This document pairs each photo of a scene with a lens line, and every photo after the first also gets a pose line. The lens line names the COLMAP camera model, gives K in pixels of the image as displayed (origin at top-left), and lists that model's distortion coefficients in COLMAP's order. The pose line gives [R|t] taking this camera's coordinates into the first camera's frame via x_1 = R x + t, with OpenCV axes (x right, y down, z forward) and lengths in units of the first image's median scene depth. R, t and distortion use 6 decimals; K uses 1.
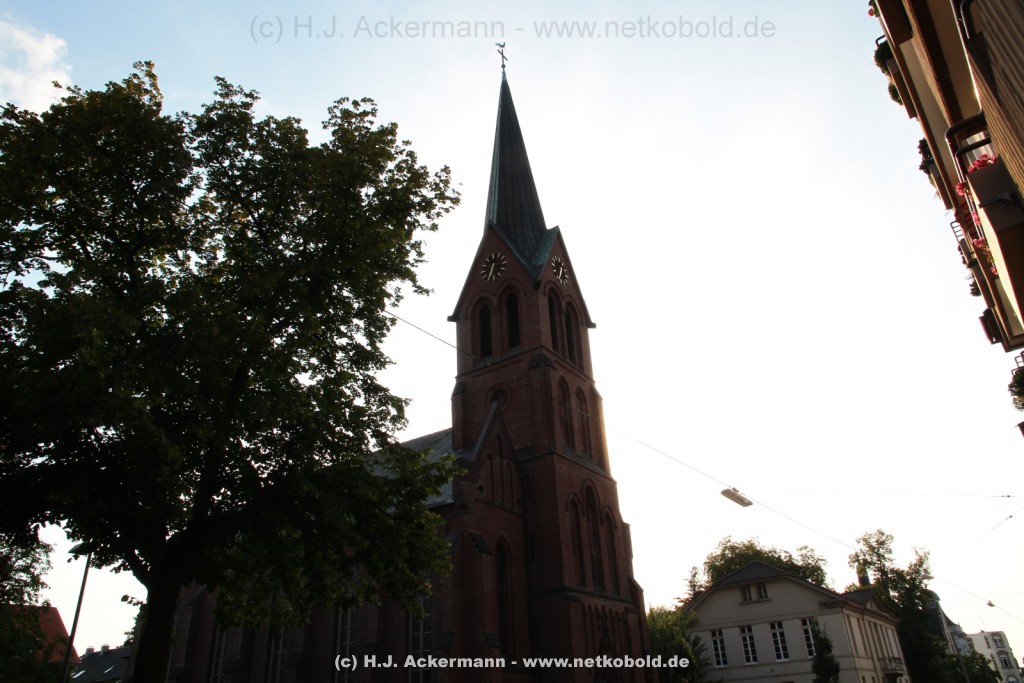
lens RADIAL K [[719.7, 0, 516.8], [0, 719.7, 334.9], [0, 0, 1]] dist [-0.108913, 0.089630]
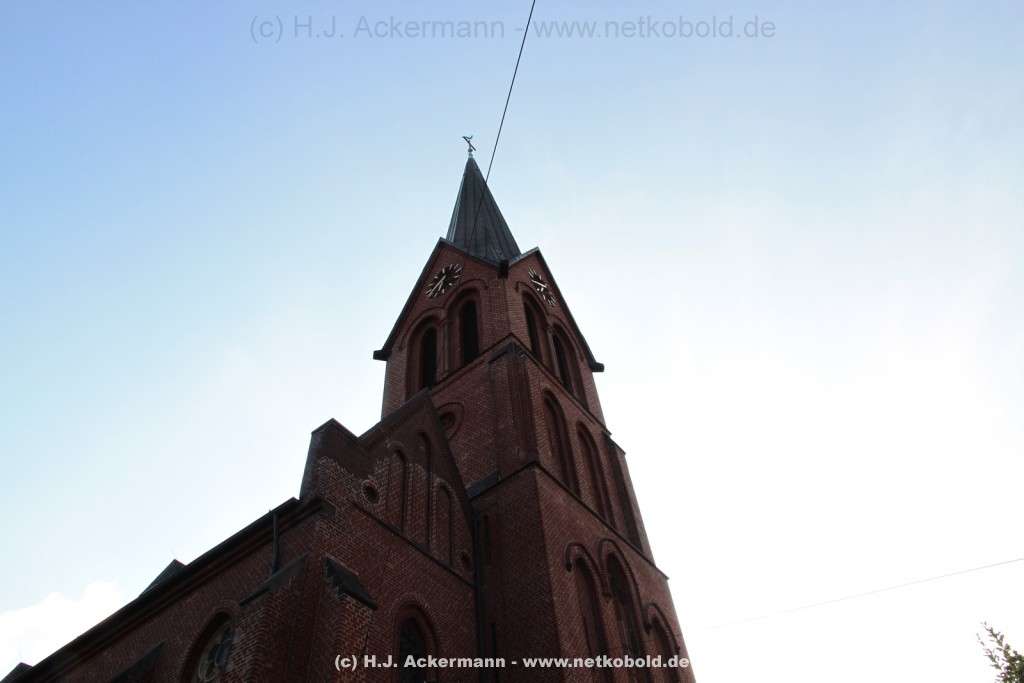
lens RADIAL K [[717.0, 0, 511.0], [0, 717.0, 324.3], [0, 0, 1]] dist [-0.084577, 0.037167]
pose [[0.997977, -0.061546, -0.015908, 0.043720], [0.048660, 0.900647, -0.431818, 0.261095], [0.040904, 0.430171, 0.901820, 0.445543]]
